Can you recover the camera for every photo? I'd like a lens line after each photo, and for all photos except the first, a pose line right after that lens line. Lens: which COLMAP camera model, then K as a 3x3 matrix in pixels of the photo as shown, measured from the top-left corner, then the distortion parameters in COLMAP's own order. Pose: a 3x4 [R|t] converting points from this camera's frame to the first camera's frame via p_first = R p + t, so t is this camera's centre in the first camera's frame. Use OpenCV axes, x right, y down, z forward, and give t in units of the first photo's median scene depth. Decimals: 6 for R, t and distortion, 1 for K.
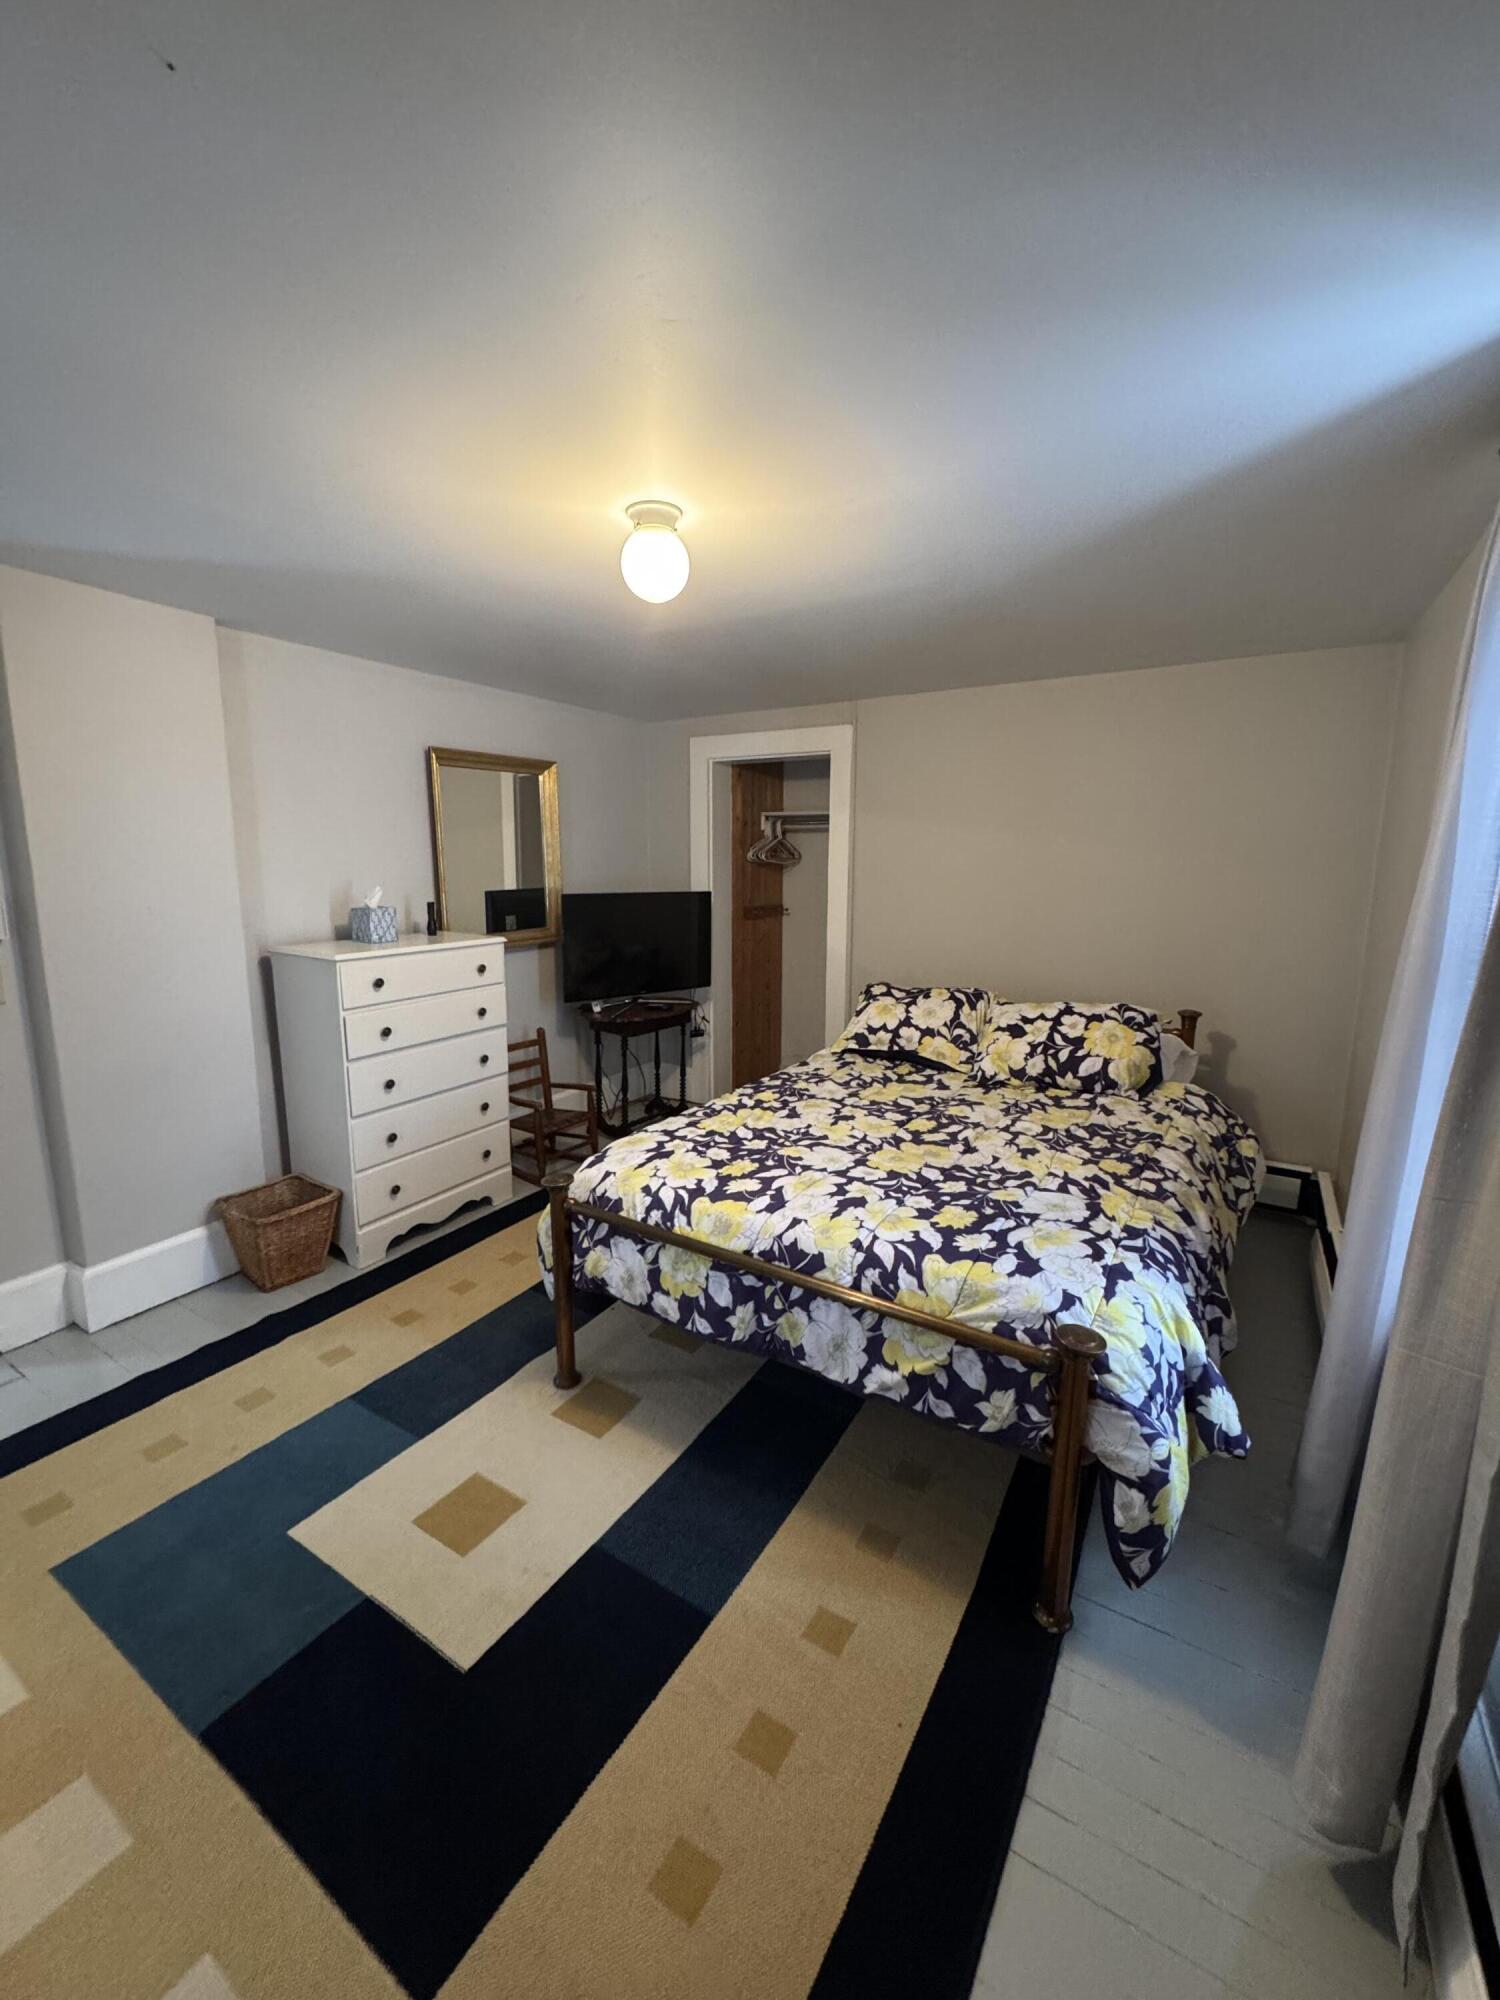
lens RADIAL K [[798.6, 0, 751.2], [0, 798.6, 1000.8], [0, 0, 1]] dist [-0.005136, 0.001407]
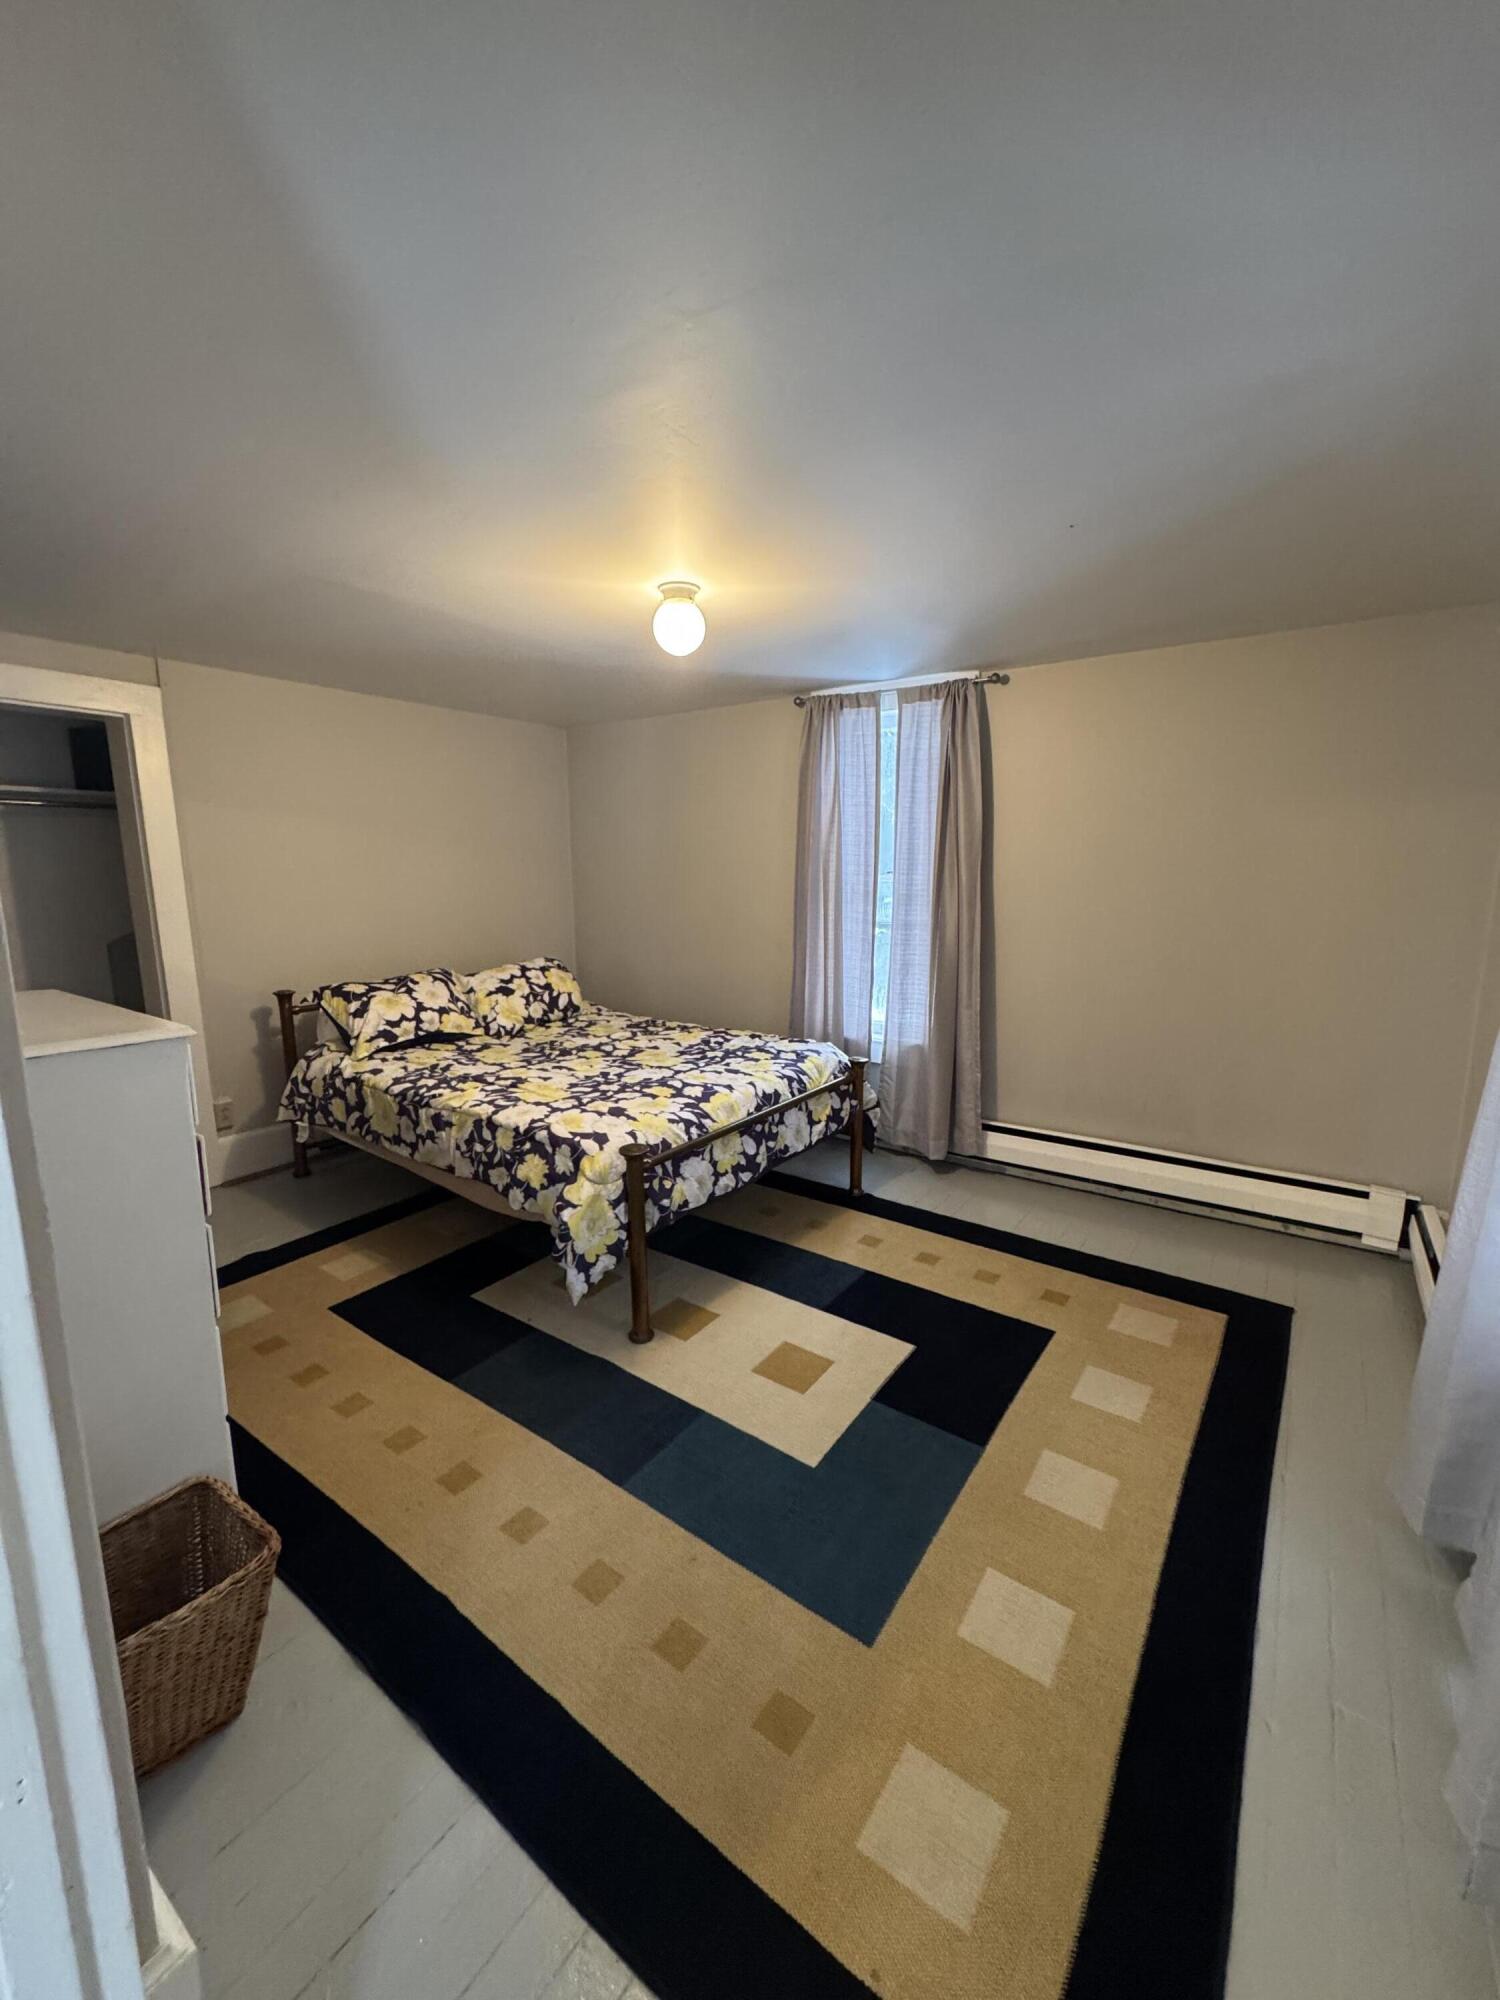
lens RADIAL K [[798.6, 0, 751.7], [0, 798.6, 1001.8], [0, 0, 1]] dist [-0.005136, 0.001407]
pose [[0.067957, -0.176254, 0.981996, -1.291854], [0.176444, 0.970880, 0.162049, -0.118183], [-0.981962, 0.162255, 0.097077, 0.730697]]
